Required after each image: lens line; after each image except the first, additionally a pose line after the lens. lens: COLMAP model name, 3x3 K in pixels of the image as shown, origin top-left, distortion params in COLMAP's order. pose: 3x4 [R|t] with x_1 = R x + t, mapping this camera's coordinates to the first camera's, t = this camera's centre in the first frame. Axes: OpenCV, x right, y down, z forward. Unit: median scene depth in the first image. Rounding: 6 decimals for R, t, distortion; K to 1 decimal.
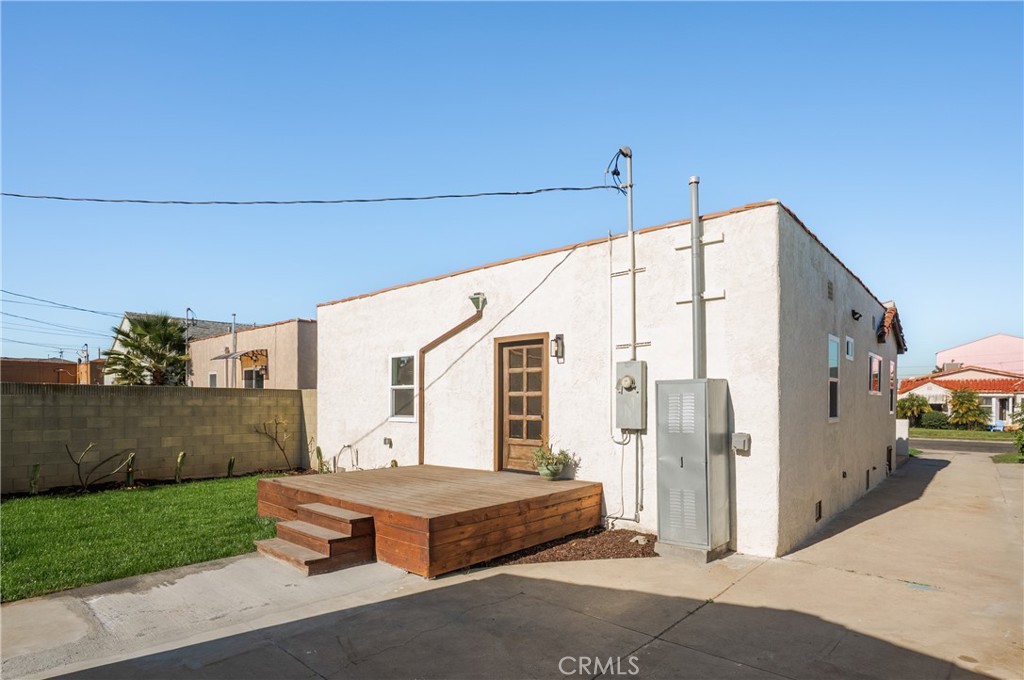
lens RADIAL K [[485.6, 0, 512.0], [0, 485.6, 389.2], [0, 0, 1]] dist [-0.001617, -0.000113]
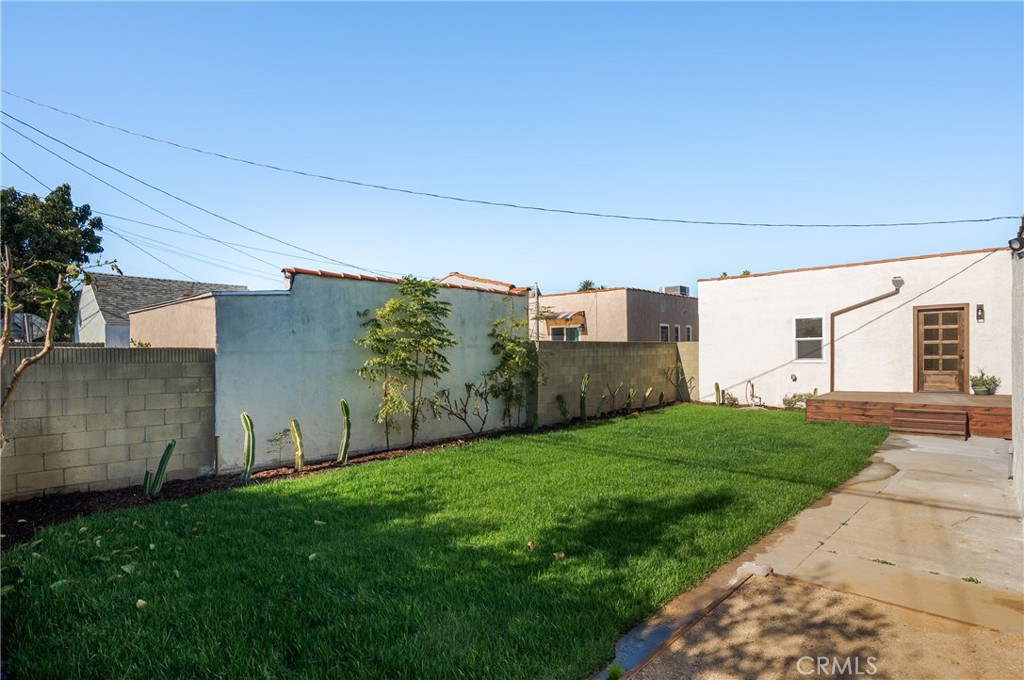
lens RADIAL K [[491.9, 0, 512.0], [0, 491.9, 340.0], [0, 0, 1]] dist [0.002008, 0.000834]
pose [[0.997699, -0.018392, 0.065264, -1.394123], [0.018237, 0.999829, 0.002965, -0.025642], [-0.065307, -0.001768, 0.997864, -0.475227]]
